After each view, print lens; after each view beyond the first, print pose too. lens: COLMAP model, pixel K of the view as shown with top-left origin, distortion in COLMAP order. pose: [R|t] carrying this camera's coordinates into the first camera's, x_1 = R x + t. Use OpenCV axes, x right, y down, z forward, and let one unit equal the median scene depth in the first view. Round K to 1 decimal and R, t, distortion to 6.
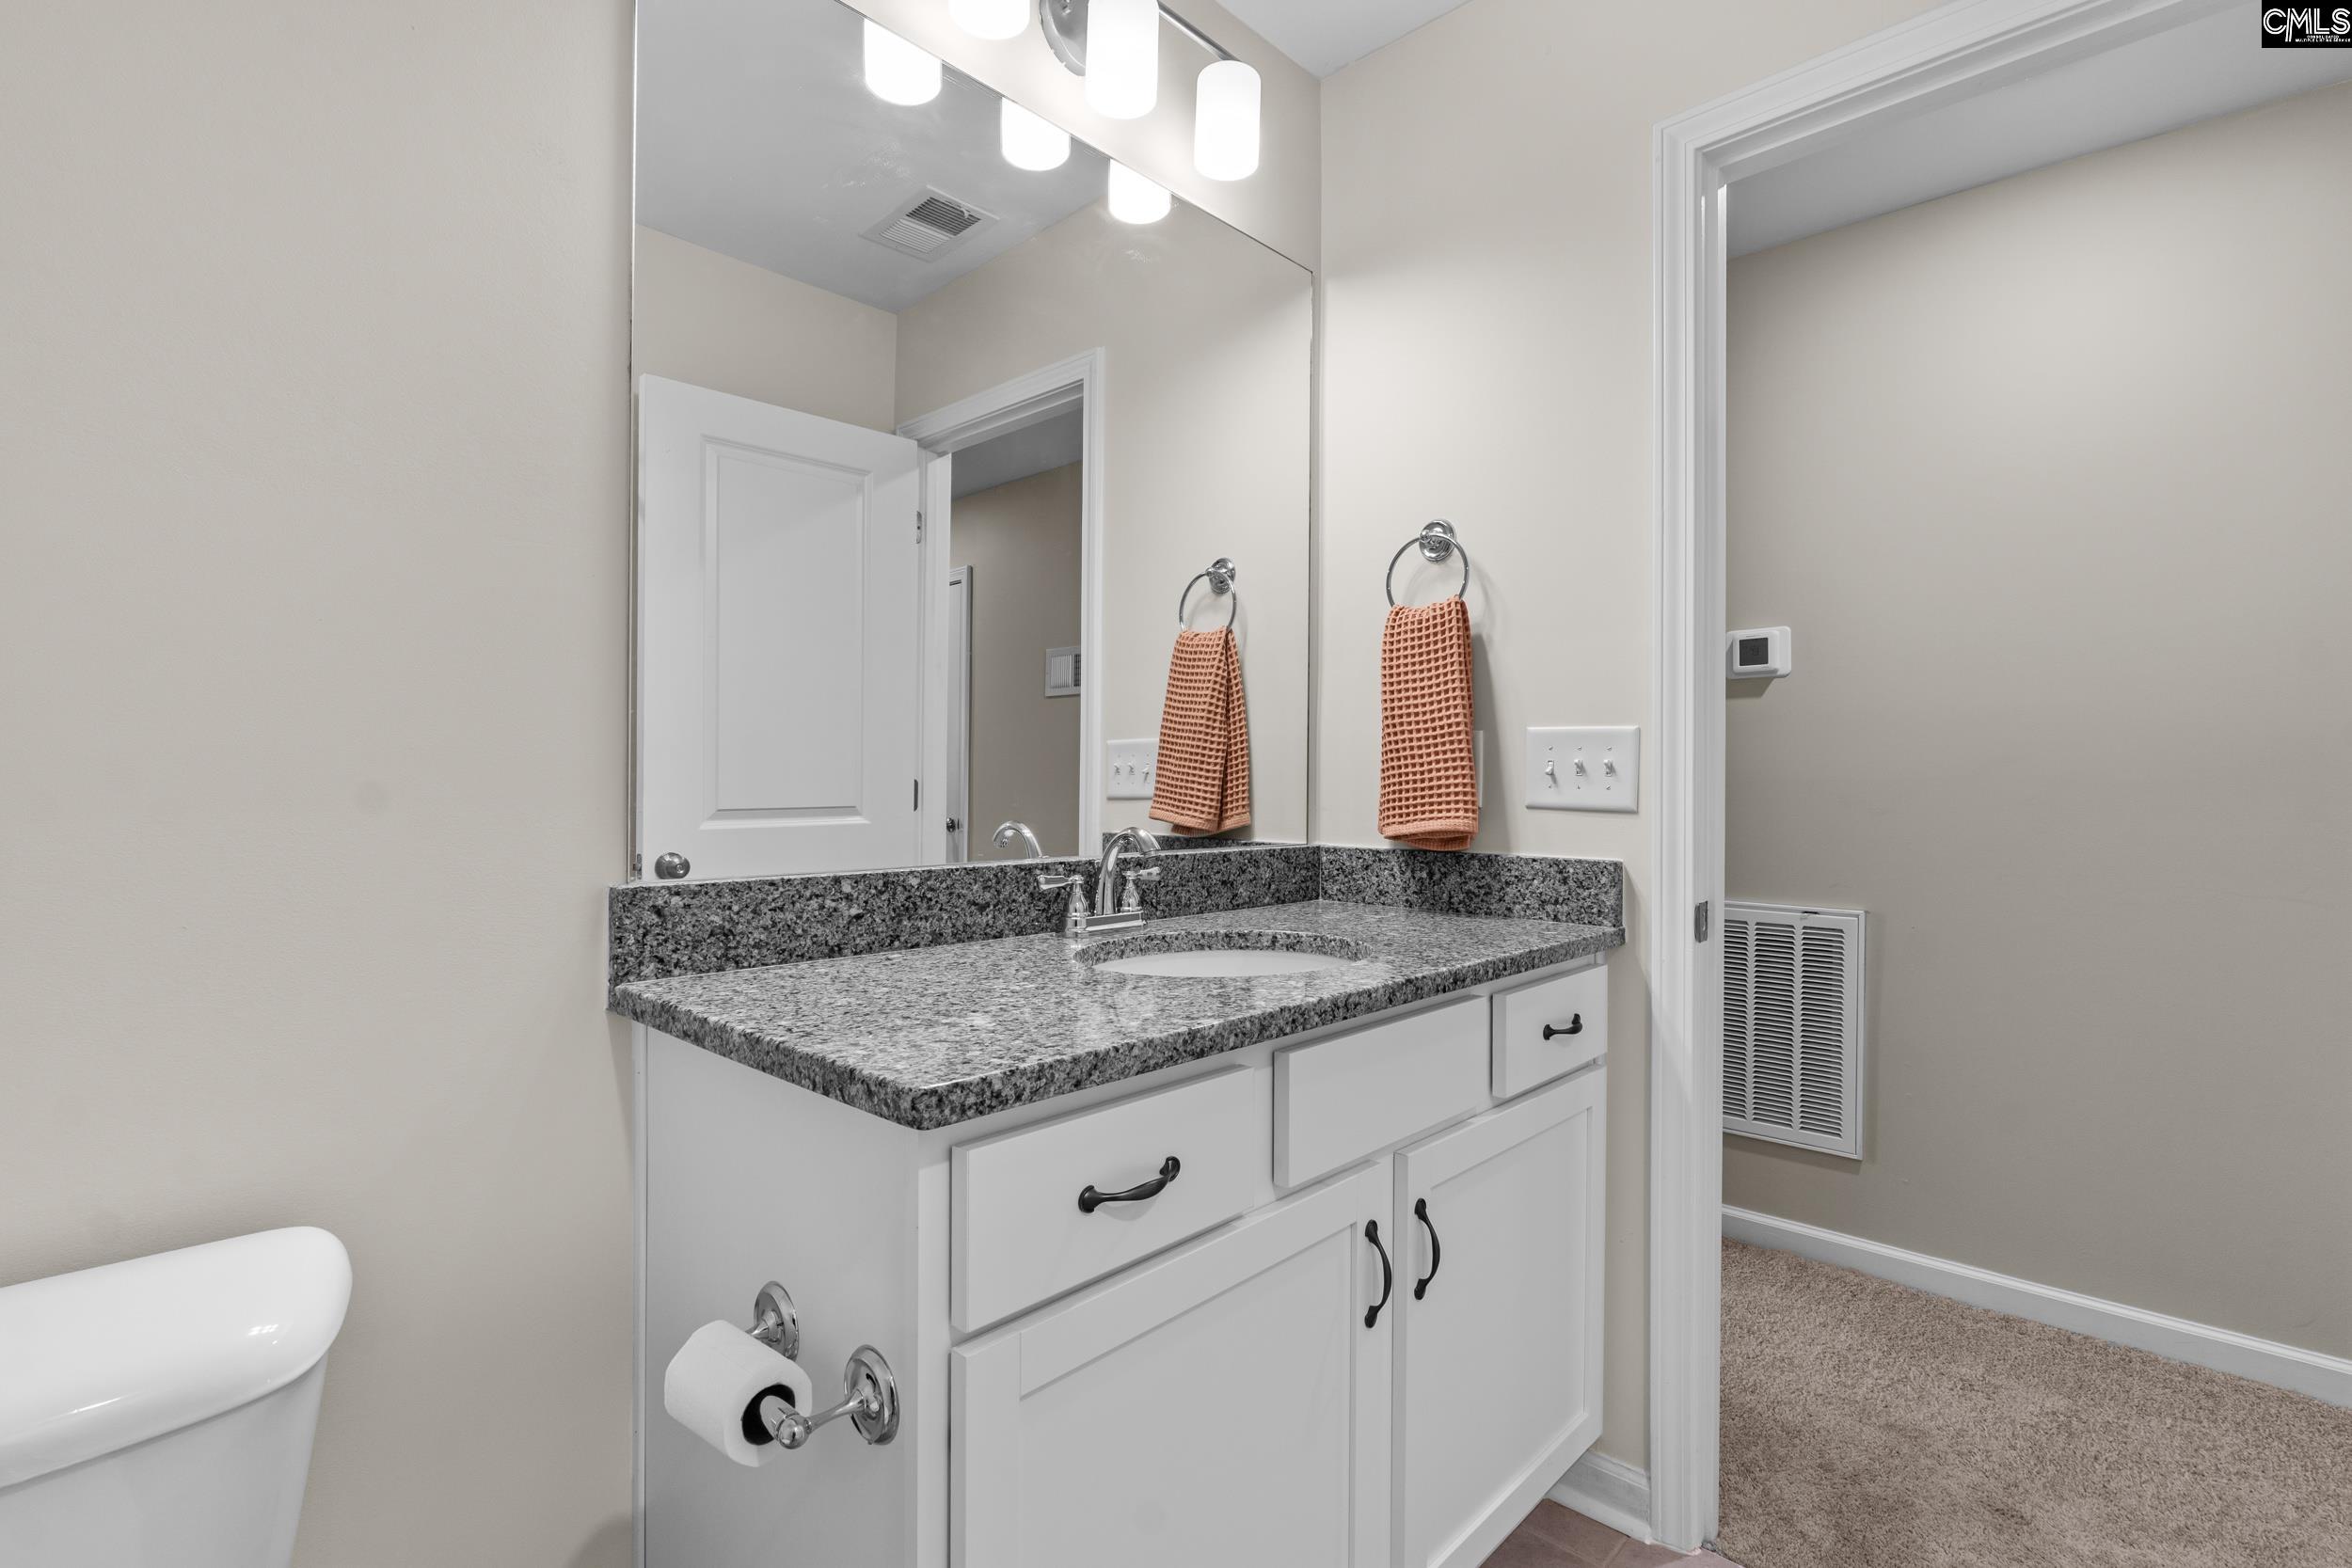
lens RADIAL K [[1085.9, 0, 1176.0], [0, 1085.9, 784.0], [0, 0, 1]] dist [-0.009992, 0.000713]
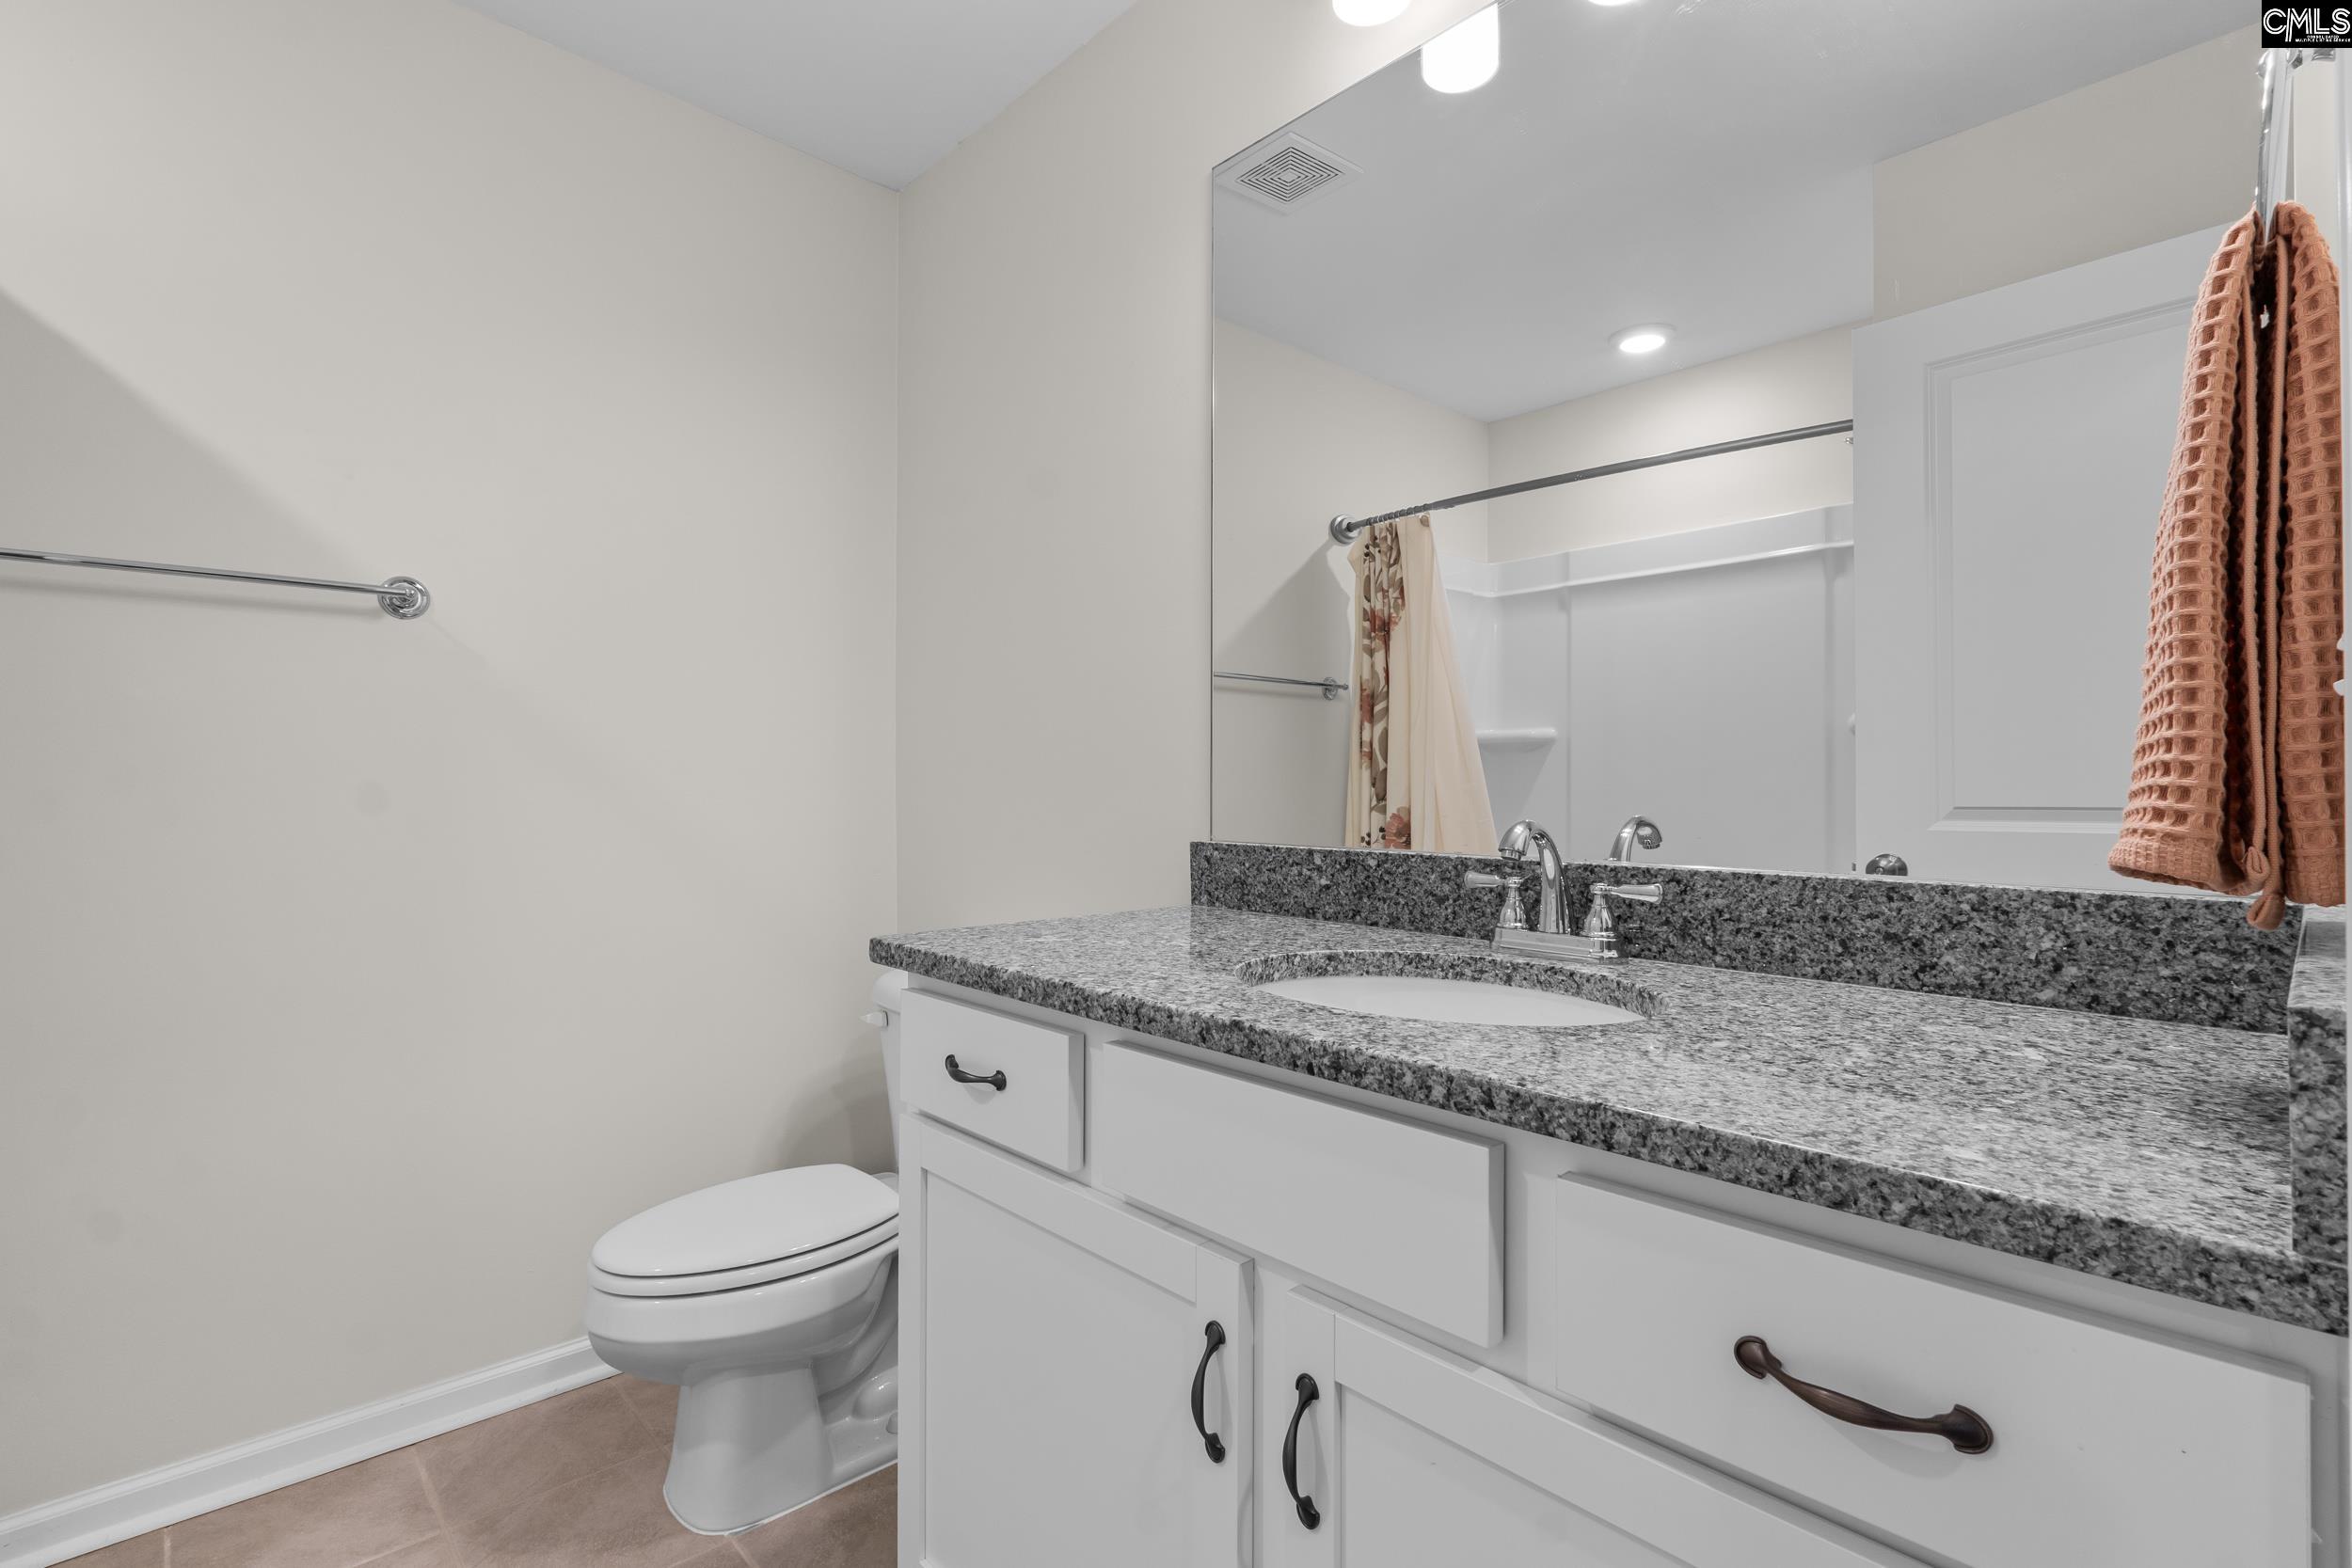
lens RADIAL K [[1081.3, 0, 1176.0], [0, 1081.3, 784.0], [0, 0, 1]] dist [-0.006522, 0.000659]
pose [[-0.070836, -0.010398, -0.997434, 0.861107], [-0.002980, 0.999943, -0.010213, 0.026265], [0.997484, 0.002249, -0.070863, 0.930725]]
